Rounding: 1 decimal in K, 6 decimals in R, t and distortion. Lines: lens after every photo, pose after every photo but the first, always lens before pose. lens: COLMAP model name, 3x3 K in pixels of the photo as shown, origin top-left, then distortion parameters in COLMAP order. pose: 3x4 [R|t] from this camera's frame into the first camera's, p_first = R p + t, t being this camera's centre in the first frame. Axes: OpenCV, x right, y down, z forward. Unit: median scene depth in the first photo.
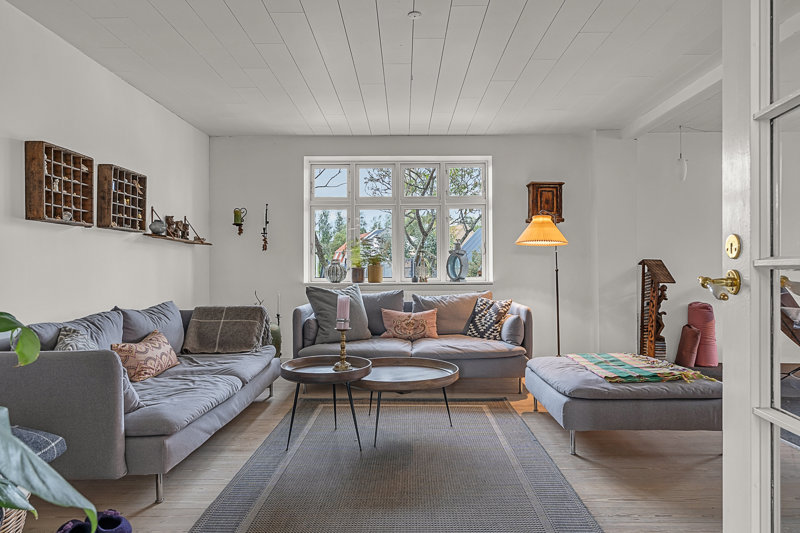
lens RADIAL K [[480.5, 0, 399.5], [0, 480.5, 266.4], [0, 0, 1]] dist [0.004238, 0.000829]
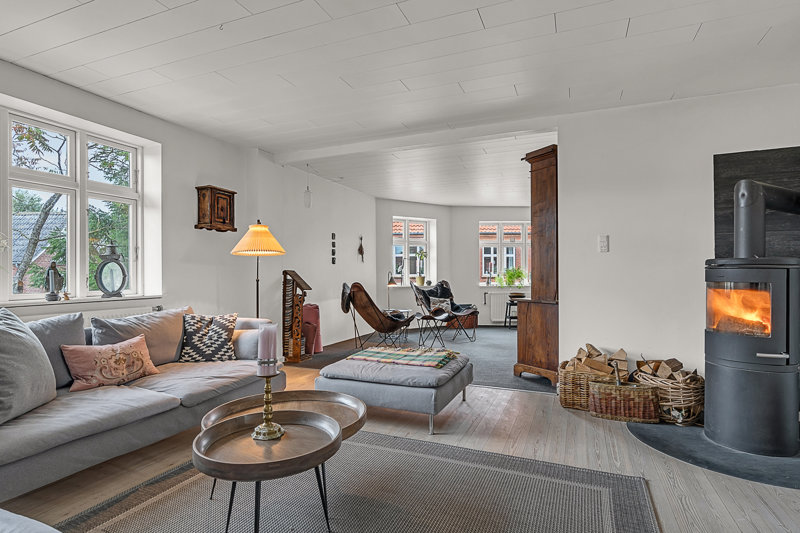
lens RADIAL K [[421.2, 0, 403.5], [0, 421.2, 273.7], [0, 0, 1]] dist [-0.005350, 0.001553]
pose [[0.390482, 0.003362, 0.920604, -0.362697], [-0.001249, 0.999994, -0.003121, -0.003652], [-0.920610, 0.000069, 0.390484, 0.376268]]
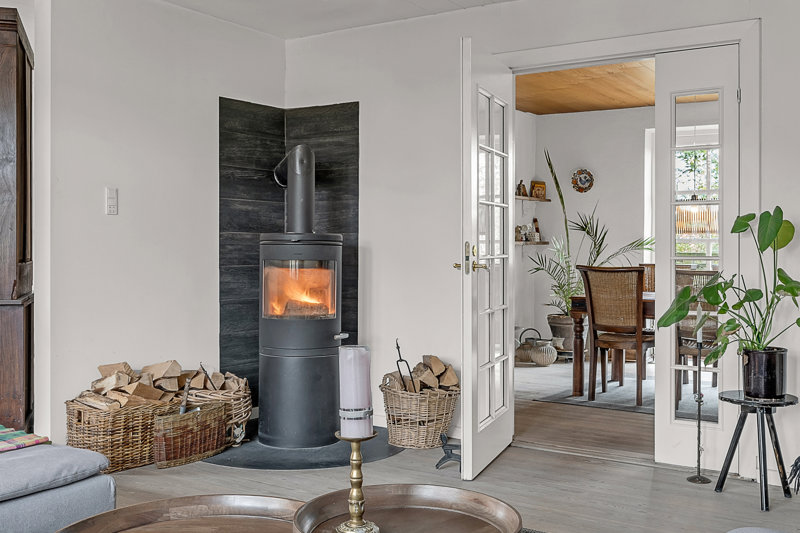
lens RADIAL K [[865.6, 0, 404.7], [0, 865.6, 243.6], [0, 0, 1]] dist [-0.001424, 0.000000]
pose [[-0.839322, -0.002259, 0.543630, -0.329266], [-0.005096, 0.999980, -0.003713, -0.011315], [-0.543611, -0.005887, -0.839317, 0.988988]]
